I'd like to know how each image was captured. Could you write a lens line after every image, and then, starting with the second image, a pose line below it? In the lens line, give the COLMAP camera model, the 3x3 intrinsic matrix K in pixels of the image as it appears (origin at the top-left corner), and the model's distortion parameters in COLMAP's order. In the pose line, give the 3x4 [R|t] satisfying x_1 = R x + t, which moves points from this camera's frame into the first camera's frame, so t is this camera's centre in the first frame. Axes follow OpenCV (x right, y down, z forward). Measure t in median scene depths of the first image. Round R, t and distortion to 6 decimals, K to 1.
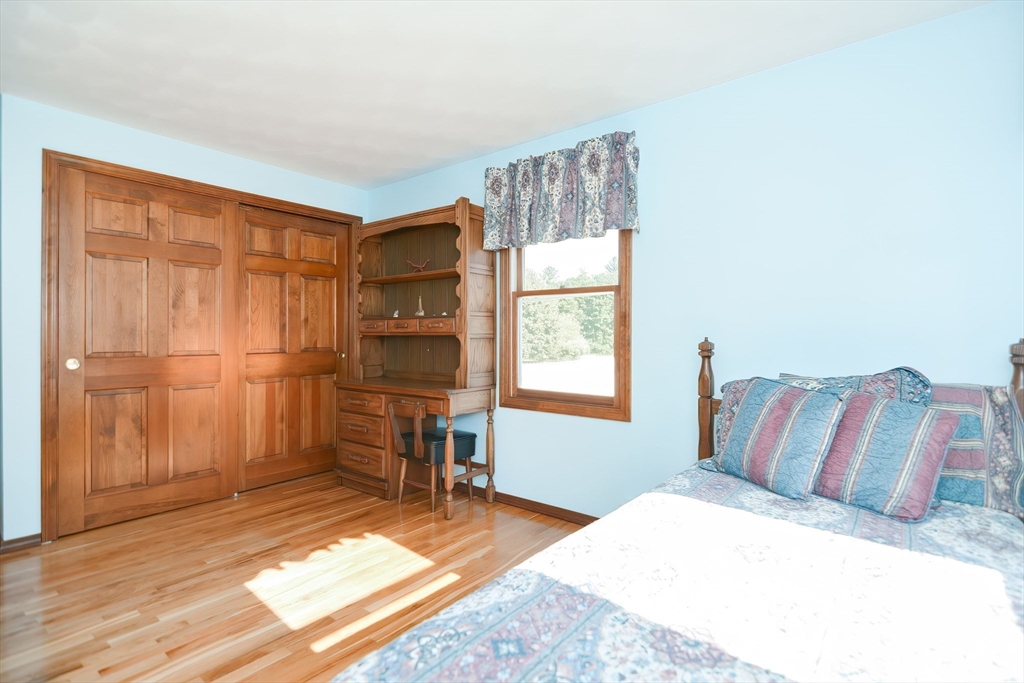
lens RADIAL K [[494.4, 0, 516.3], [0, 494.4, 338.5], [0, 0, 1]] dist [0.025485, -0.004660]
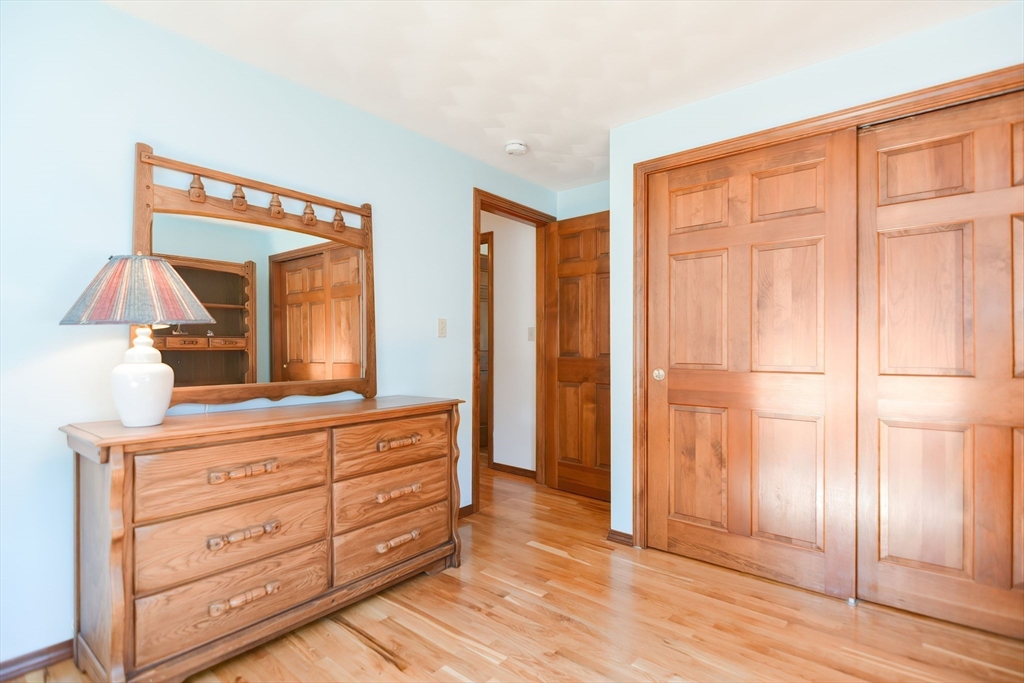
lens RADIAL K [[494.4, 0, 513.1], [0, 494.4, 349.9], [0, 0, 1]] dist [0.025485, -0.004660]
pose [[-0.011602, 0.002191, -0.999930, 0.072897], [-0.003662, 0.999991, 0.002233, 0.002040], [0.999926, 0.003688, -0.011594, 0.680508]]
